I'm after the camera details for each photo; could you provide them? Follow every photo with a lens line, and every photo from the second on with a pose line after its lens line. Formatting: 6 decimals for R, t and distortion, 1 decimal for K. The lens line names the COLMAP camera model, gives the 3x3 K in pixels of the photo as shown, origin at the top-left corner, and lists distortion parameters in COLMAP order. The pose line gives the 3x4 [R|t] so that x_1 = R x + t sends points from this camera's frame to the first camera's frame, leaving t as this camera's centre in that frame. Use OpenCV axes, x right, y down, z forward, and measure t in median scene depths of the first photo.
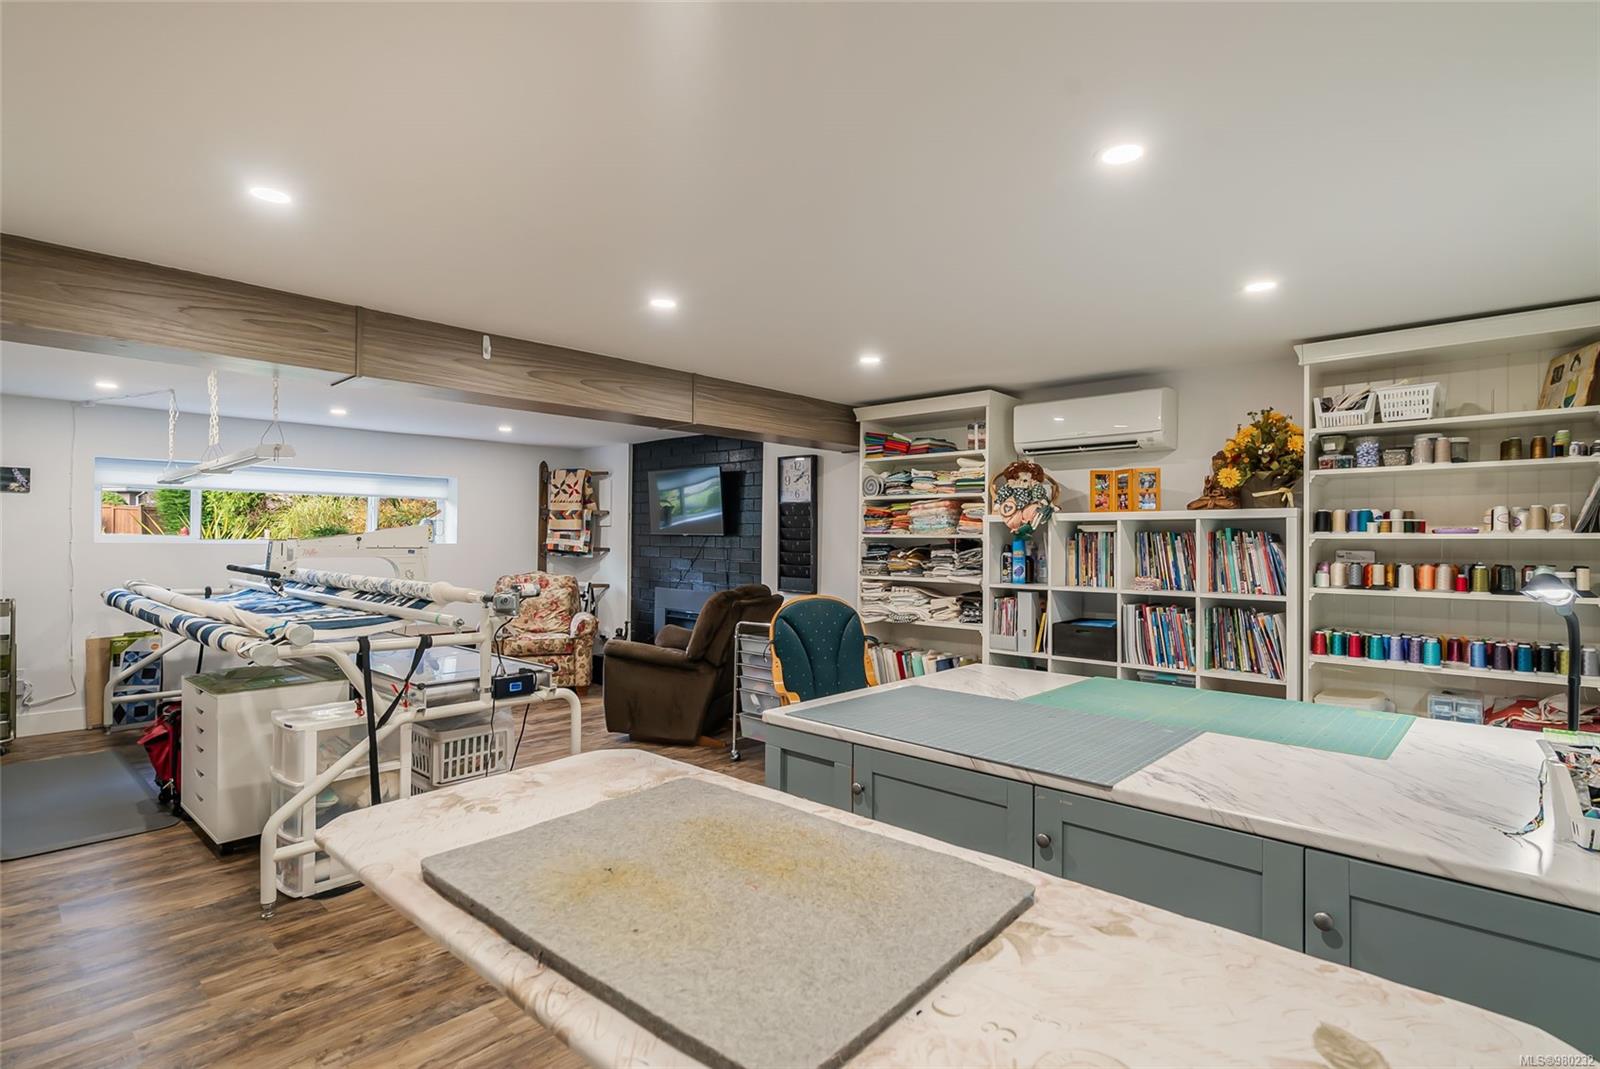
lens RADIAL K [[787.2, 0, 792.7], [0, 787.2, 537.6], [0, 0, 1]] dist [-0.001628, 0.000009]
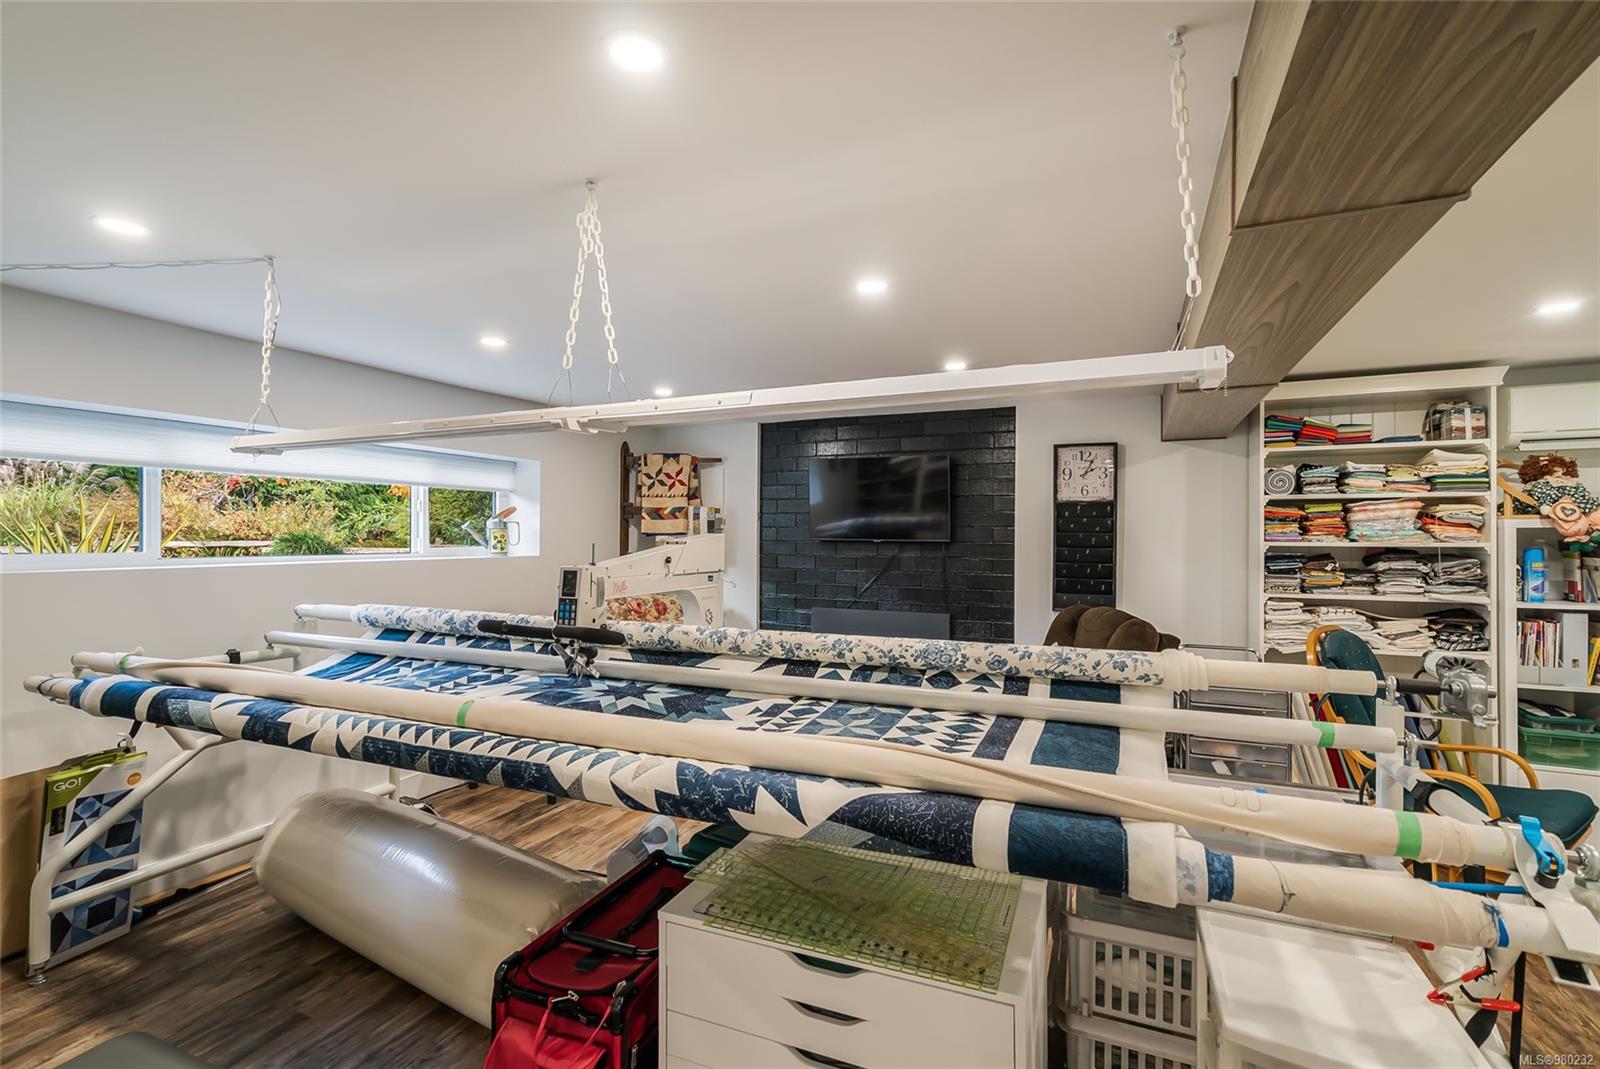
lens RADIAL K [[733.1, 0, 796.6], [0, 733.1, 536.3], [0, 0, 1]] dist [0.014088, 0.000708]
pose [[0.944911, -0.007140, 0.327248, -0.611233], [0.005235, 0.999964, 0.006701, -0.017532], [-0.327284, -0.004619, 0.944915, 0.449293]]
